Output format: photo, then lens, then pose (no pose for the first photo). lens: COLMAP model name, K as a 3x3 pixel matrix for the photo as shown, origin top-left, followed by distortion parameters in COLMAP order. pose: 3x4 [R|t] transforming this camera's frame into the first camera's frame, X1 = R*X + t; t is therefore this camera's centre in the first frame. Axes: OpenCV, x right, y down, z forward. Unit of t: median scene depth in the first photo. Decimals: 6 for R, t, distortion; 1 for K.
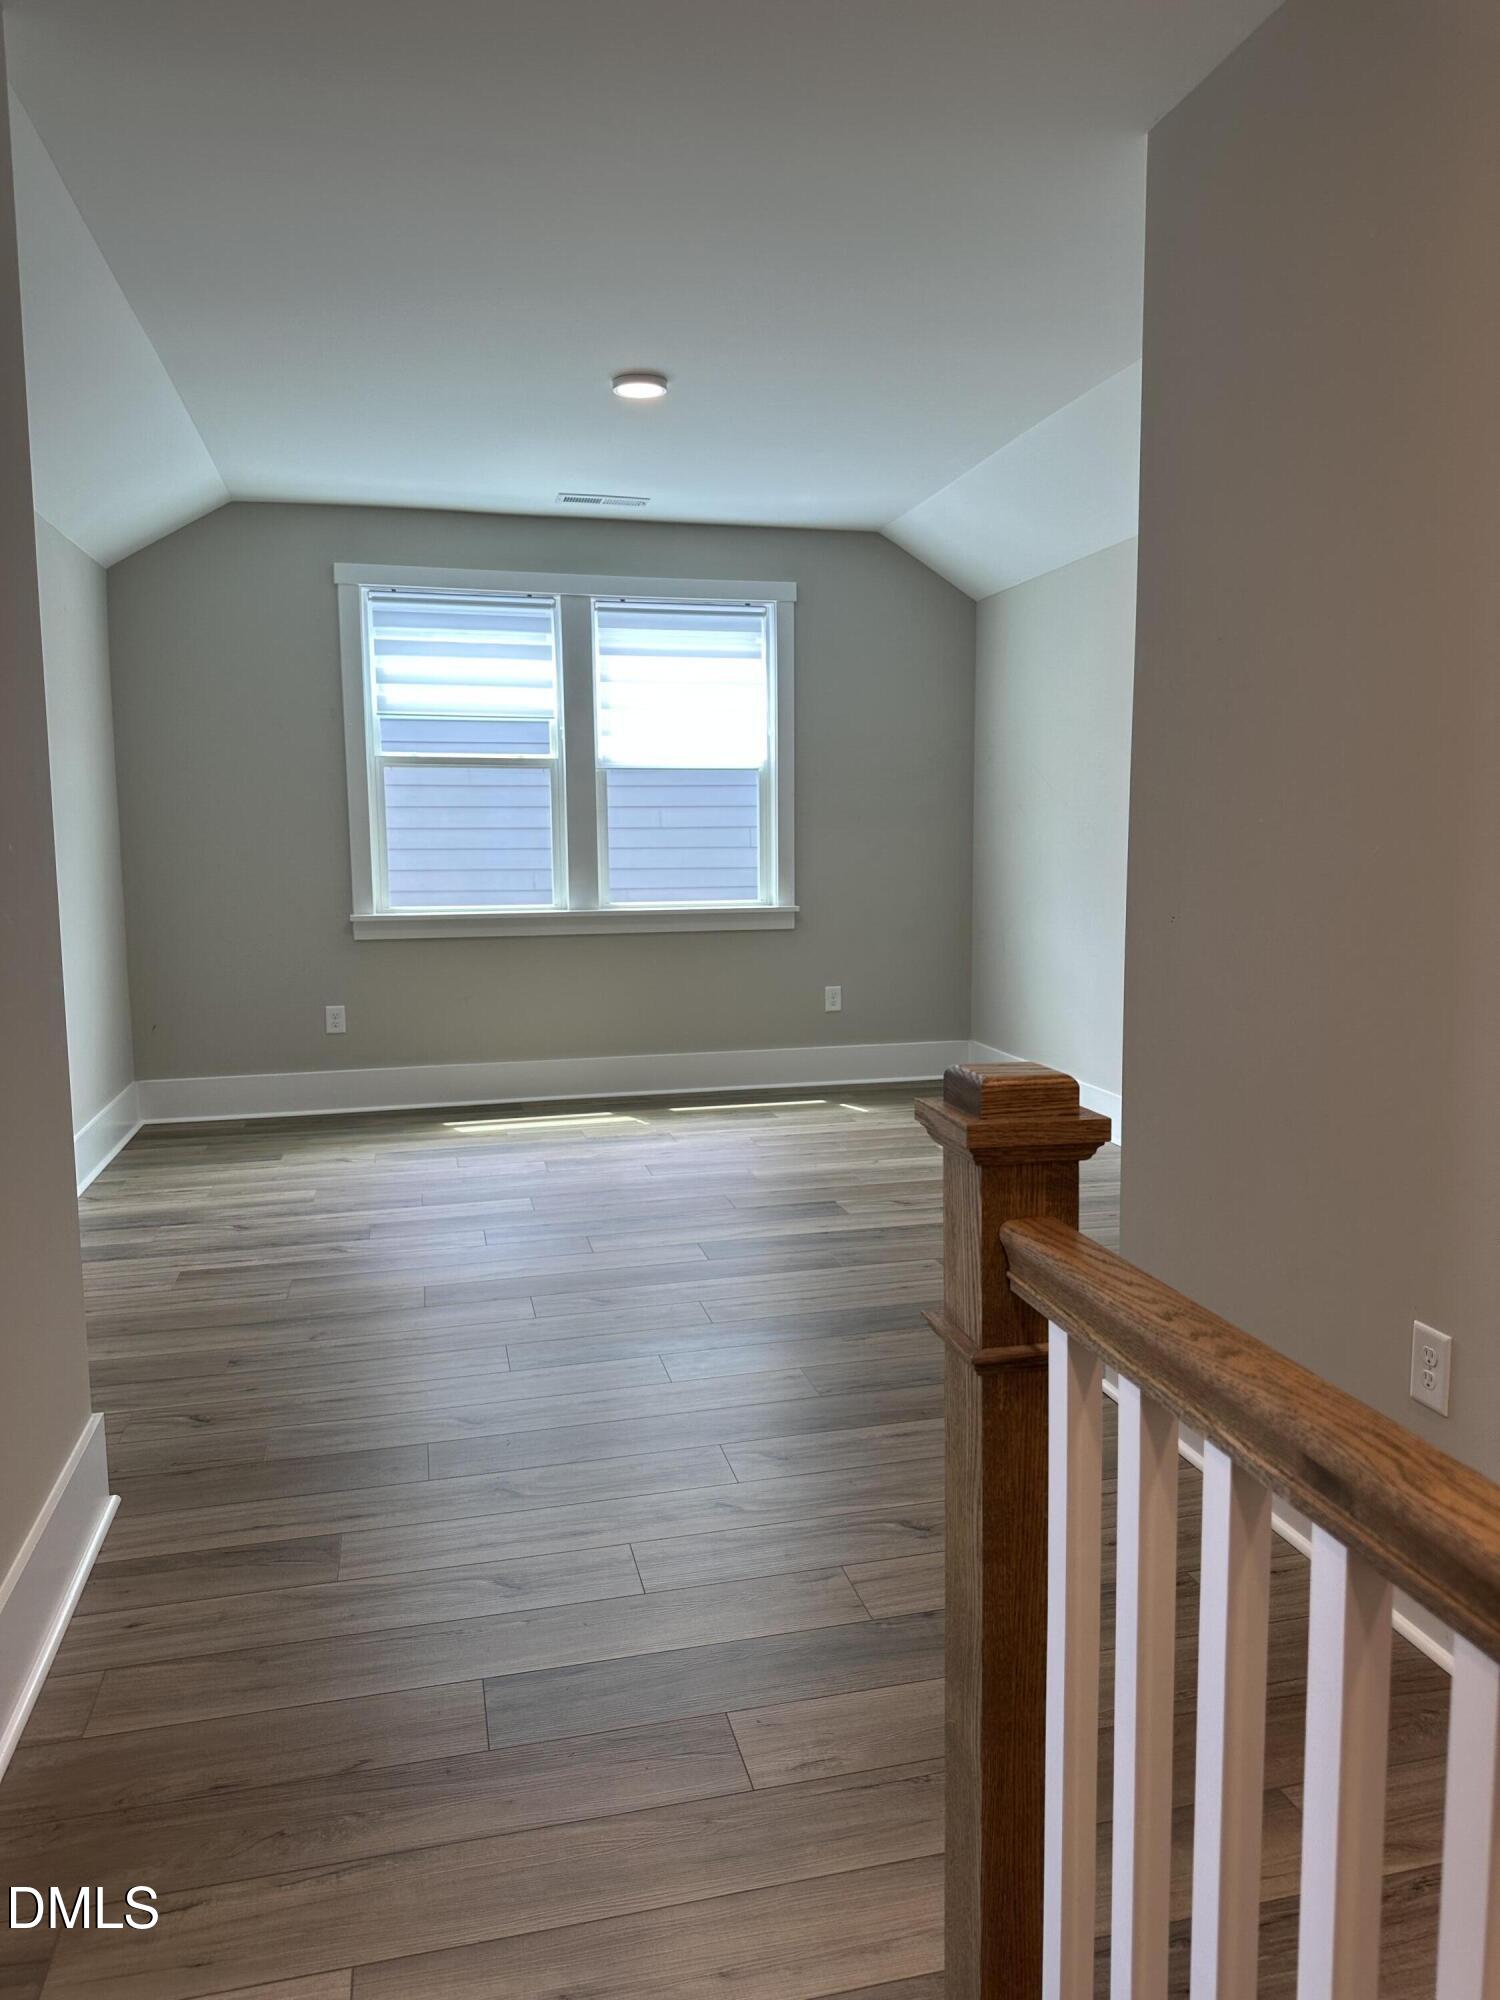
lens RADIAL K [[1417.7, 0, 776.9], [0, 1417.7, 1000.0], [0, 0, 1]] dist [0.107662, -0.113722]
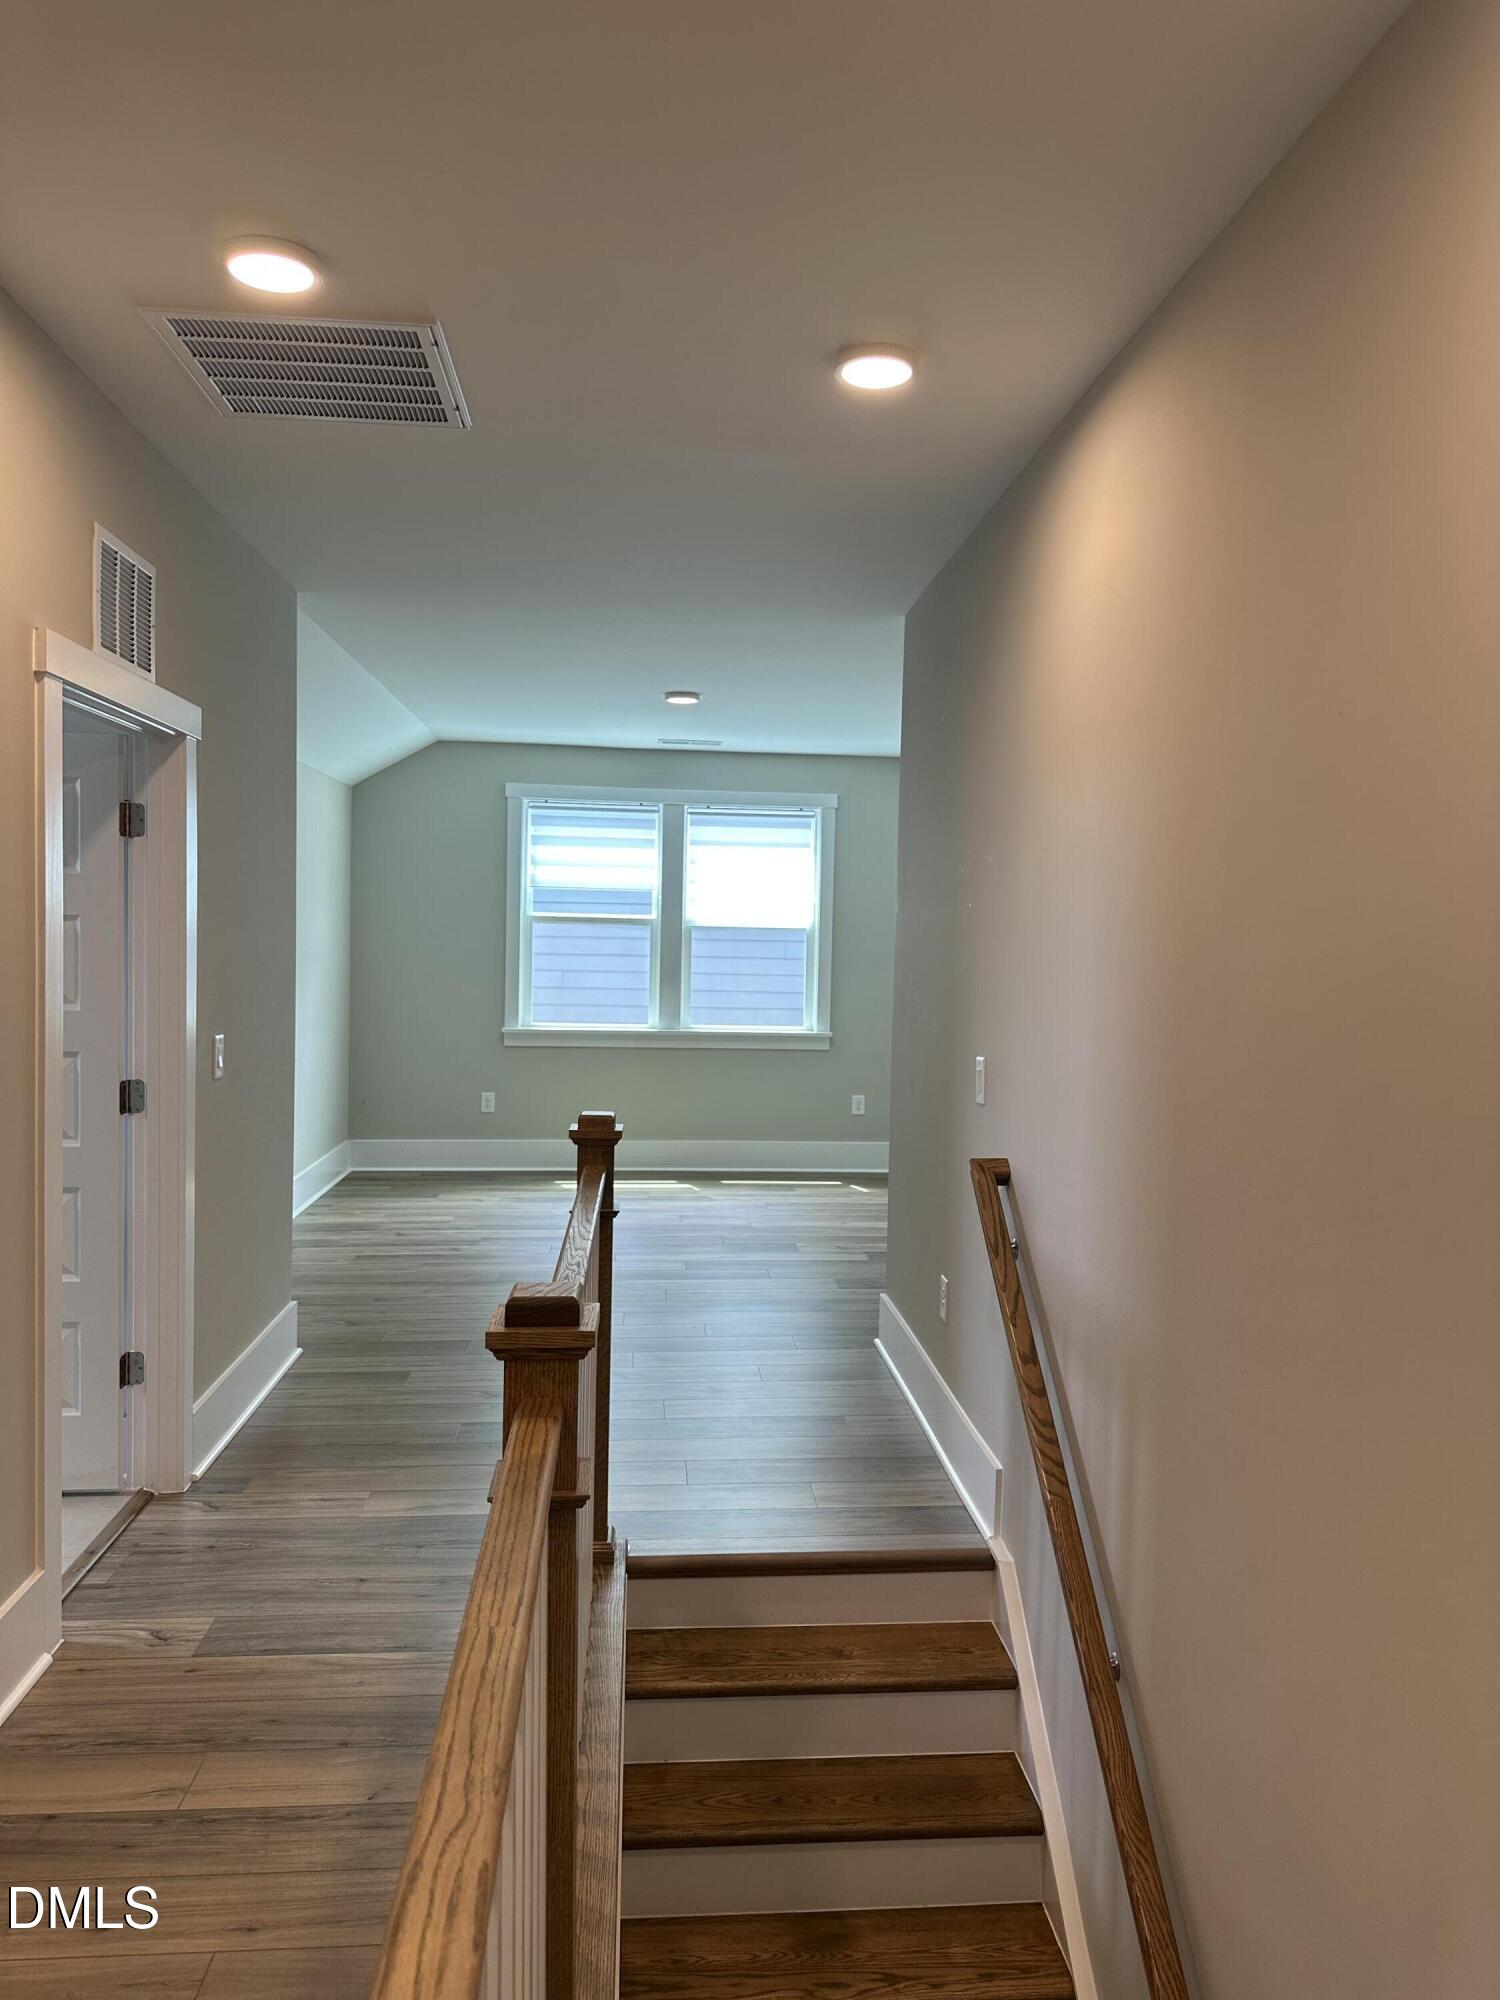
lens RADIAL K [[1405.9, 0, 750.0], [0, 1405.9, 1000.0], [0, 0, 1]] dist [0.206518, -0.215753]
pose [[0.984872, 0.035734, -0.169558, 0.171011], [-0.048783, 0.996107, -0.073425, 0.003078], [0.166274, 0.080586, 0.982781, -0.316542]]
